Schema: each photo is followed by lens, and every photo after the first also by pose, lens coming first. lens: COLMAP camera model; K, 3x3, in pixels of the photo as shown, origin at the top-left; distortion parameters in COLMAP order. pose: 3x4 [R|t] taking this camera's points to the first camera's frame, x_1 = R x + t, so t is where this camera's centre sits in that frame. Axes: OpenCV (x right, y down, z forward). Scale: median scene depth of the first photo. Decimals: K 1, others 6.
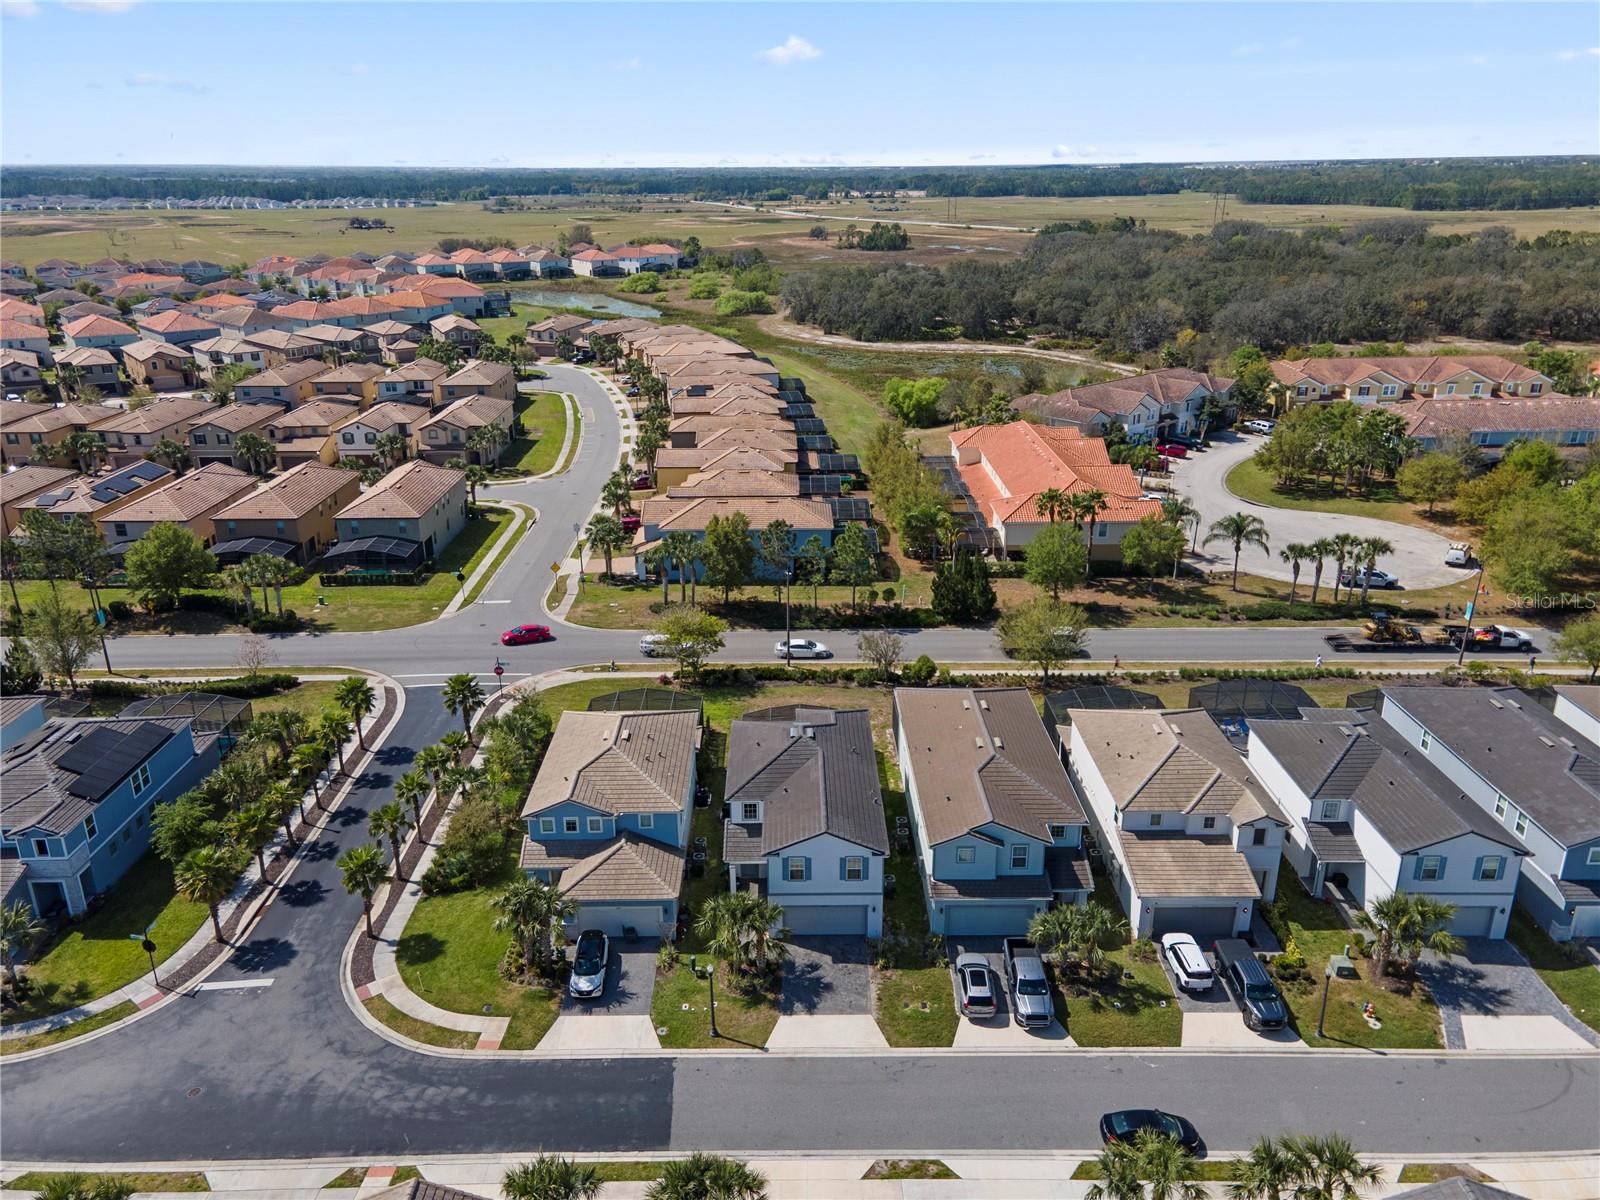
lens RADIAL K [[1175.8, 0, 800.0], [0, 1175.8, 600.0], [0, 0, 1]] dist [0.008173, 0.067641]
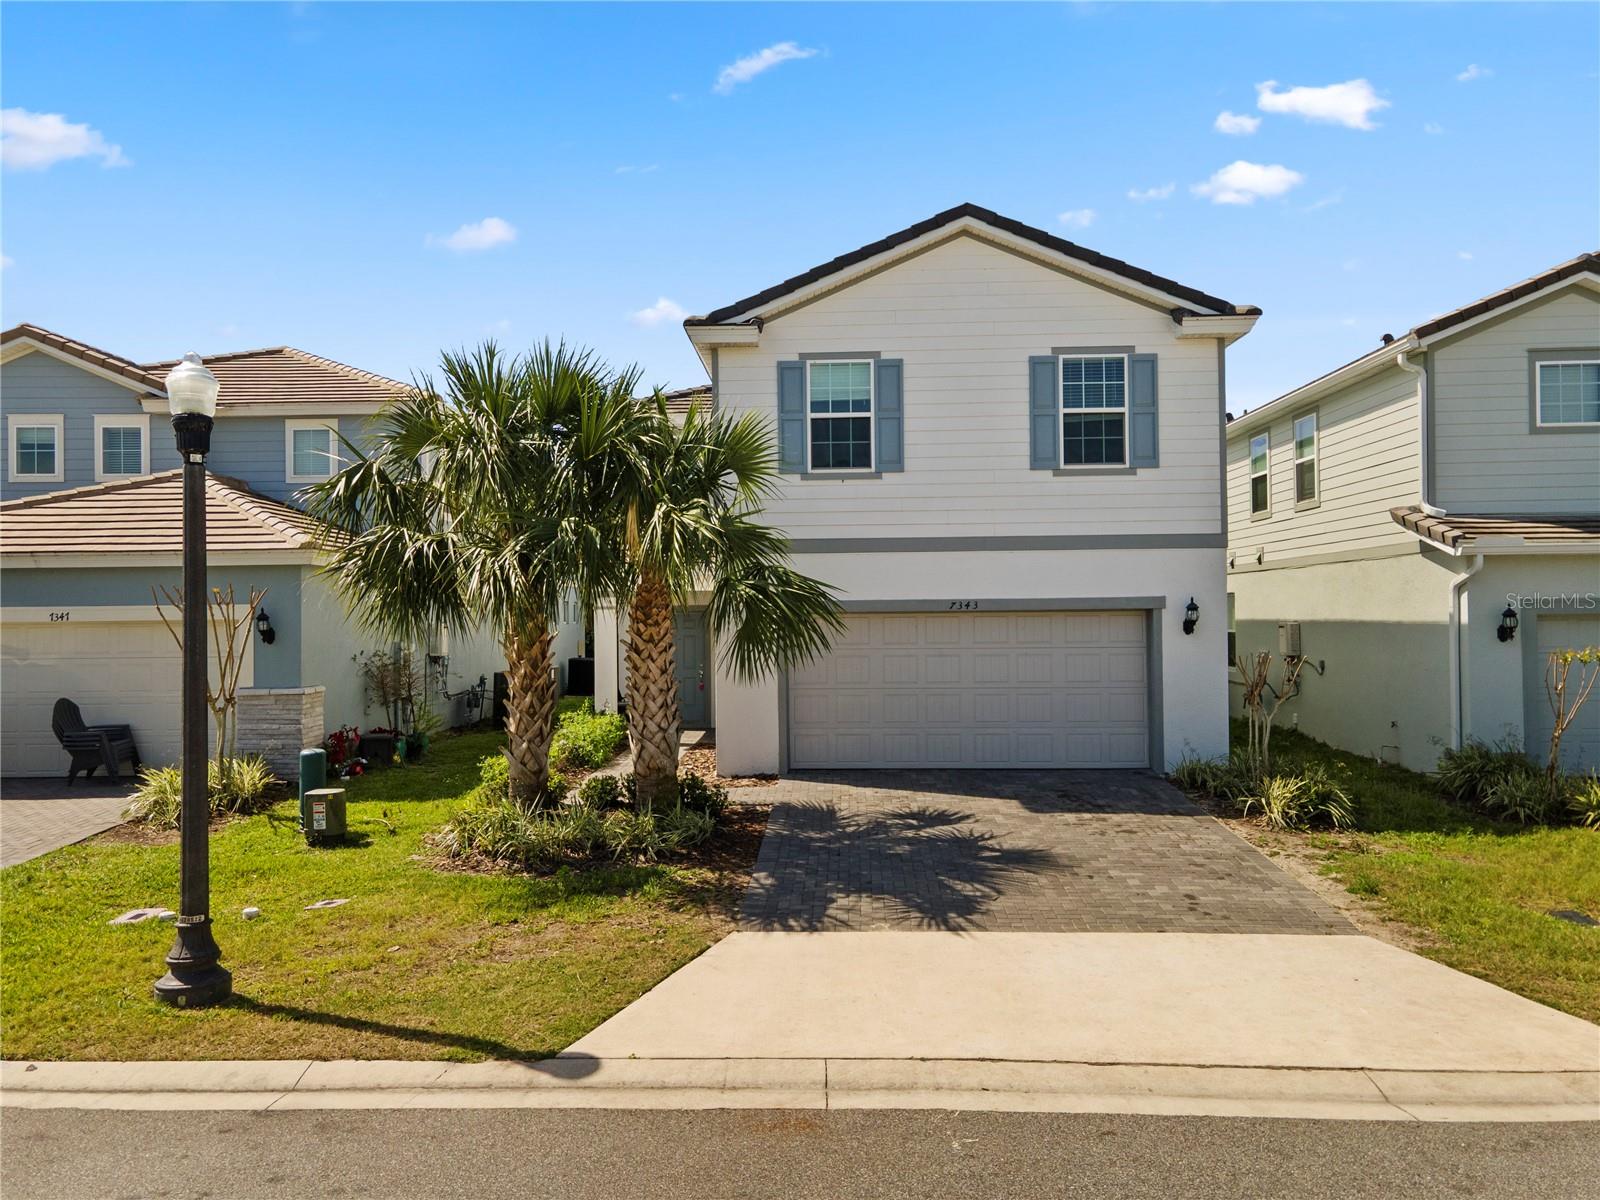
lens RADIAL K [[1175.8, 0, 800.0], [0, 1175.8, 600.0], [0, 0, 1]] dist [0.008173, 0.067641]
pose [[0.999292, -0.006068, -0.037142, -0.002008], [-0.007683, 0.933237, -0.359180, 0.275002], [0.036842, 0.359211, 0.932529, 0.637734]]
